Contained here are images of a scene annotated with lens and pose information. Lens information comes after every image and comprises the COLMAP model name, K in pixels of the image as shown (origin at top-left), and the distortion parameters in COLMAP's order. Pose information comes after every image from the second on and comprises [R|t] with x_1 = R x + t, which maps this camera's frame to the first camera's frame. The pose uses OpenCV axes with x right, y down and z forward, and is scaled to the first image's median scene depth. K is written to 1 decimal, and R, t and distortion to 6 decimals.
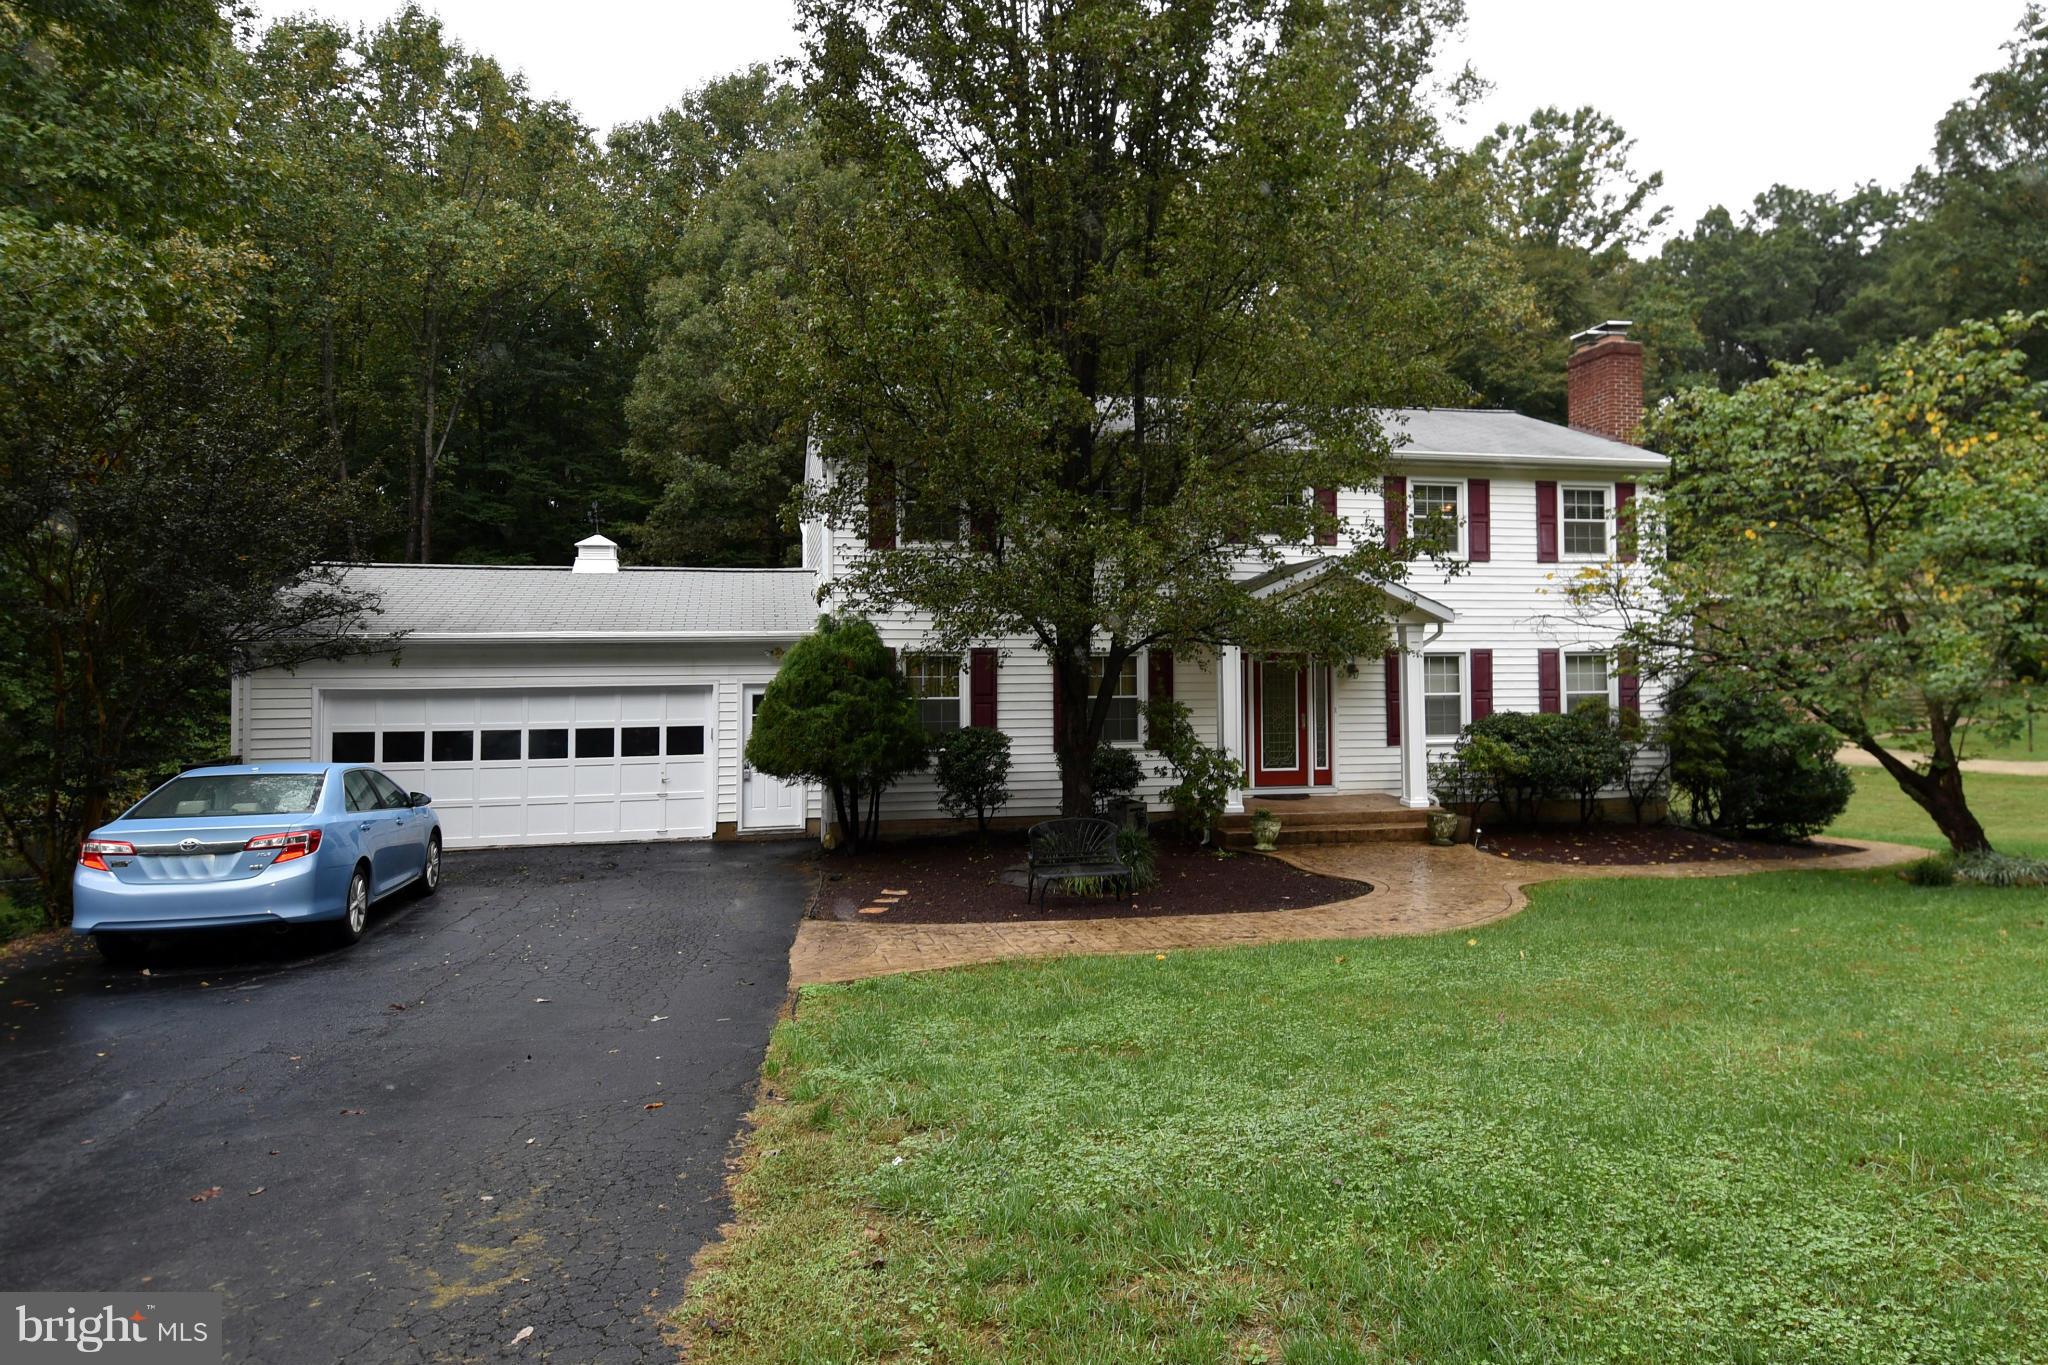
lens RADIAL K [[924.6, 0, 1109.2], [0, 924.6, 599.7], [0, 0, 1]] dist [0.032085, -0.025244]
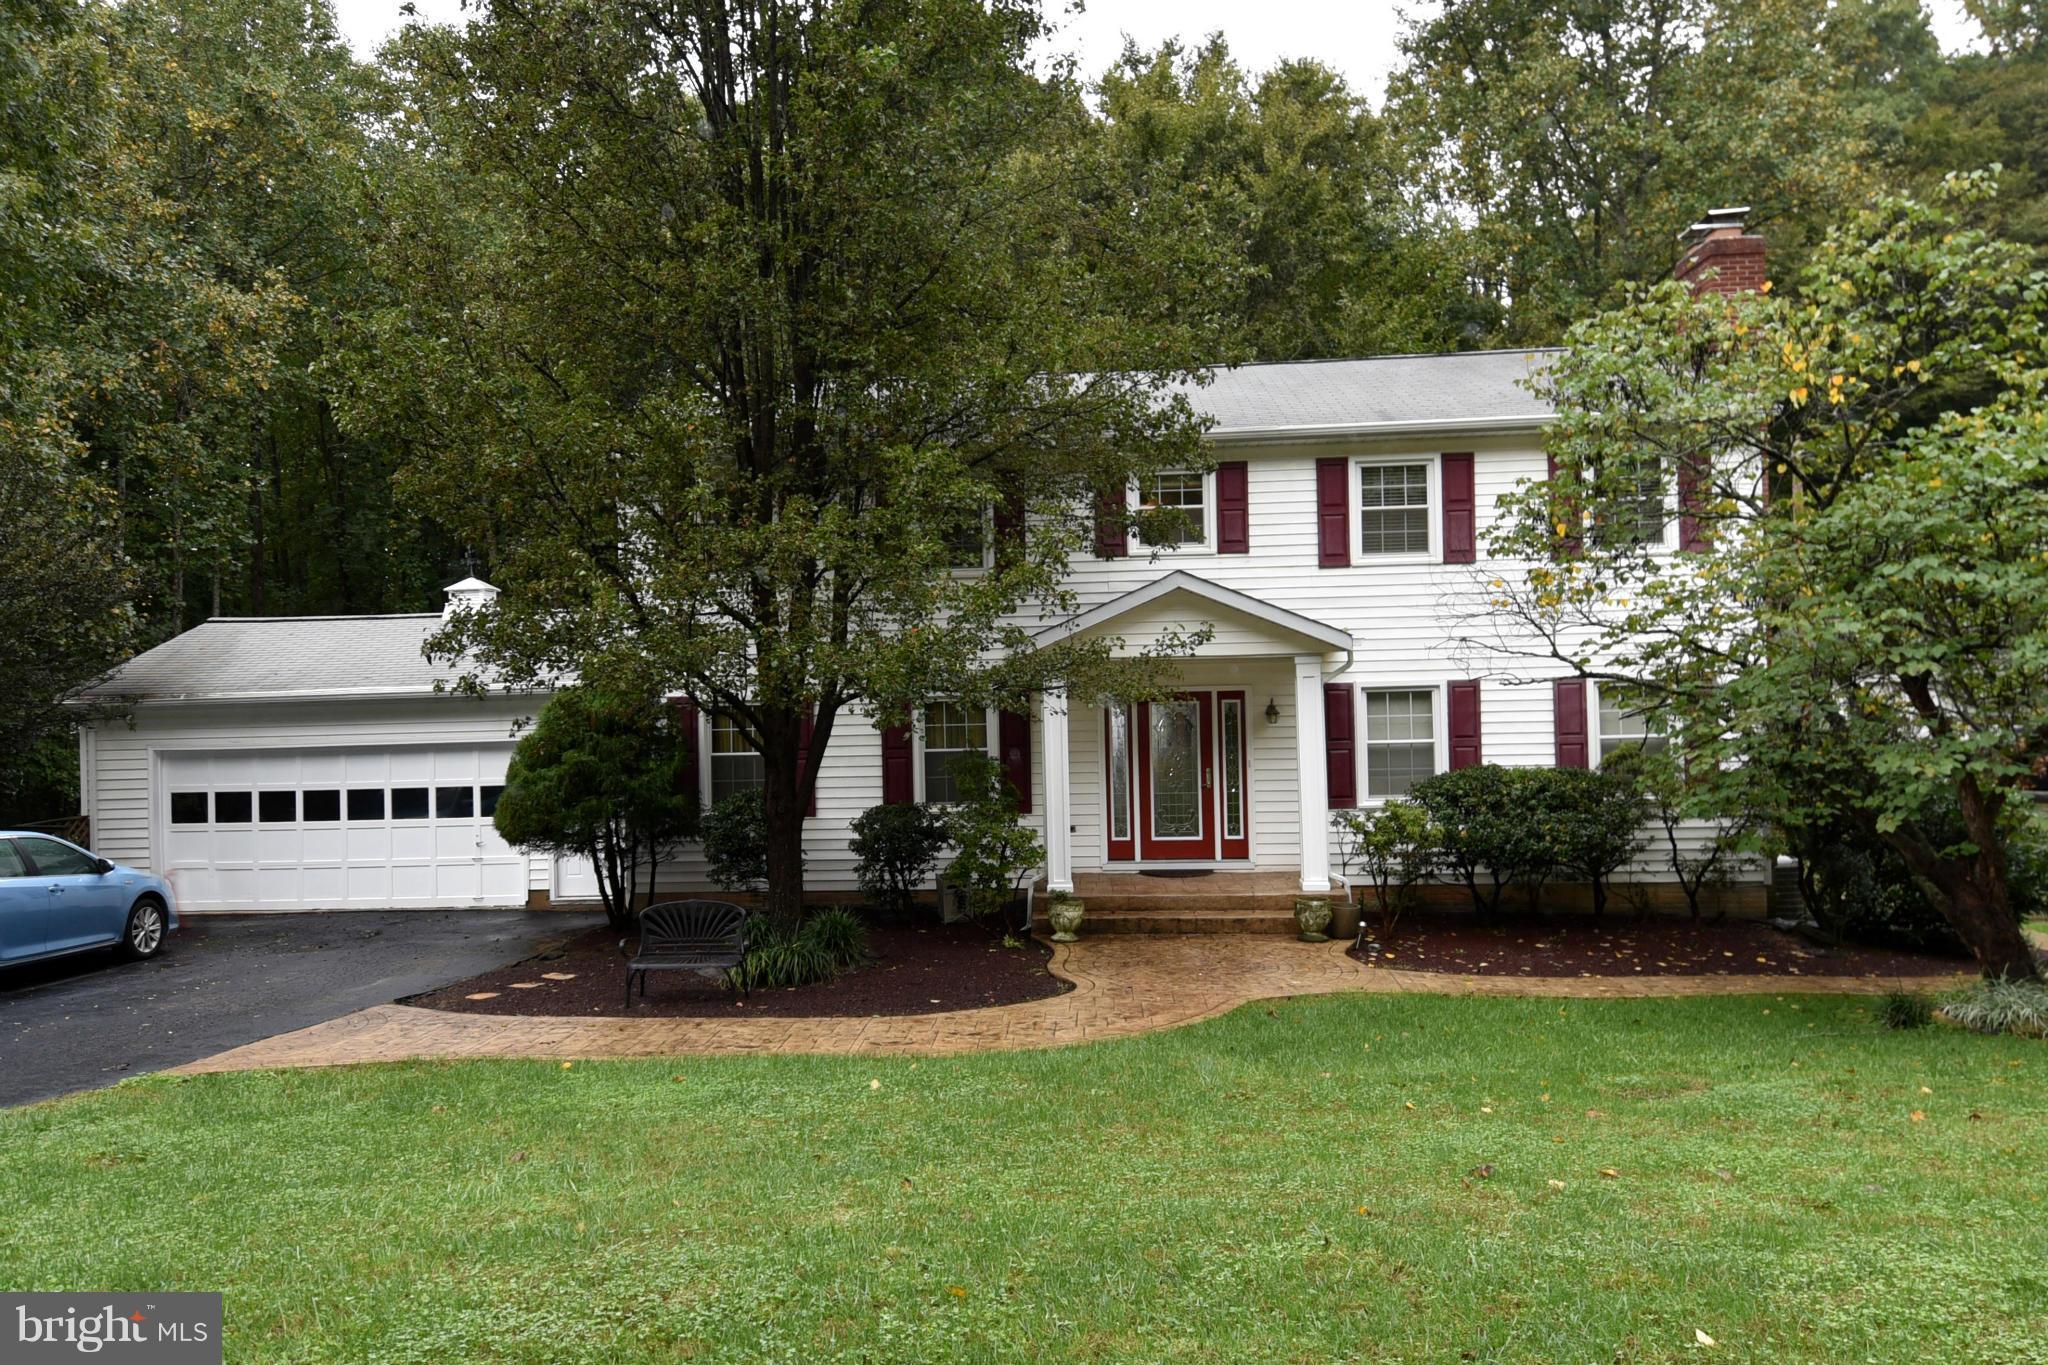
lens RADIAL K [[1099.5, 0, 1081.1], [0, 1099.5, 639.8], [0, 0, 1]] dist [0.053661, -0.053286]
pose [[0.967846, -0.033117, -0.249354, 0.389944], [0.036198, 0.999314, 0.007779, 0.002898], [0.248925, -0.016555, 0.968381, 0.074972]]
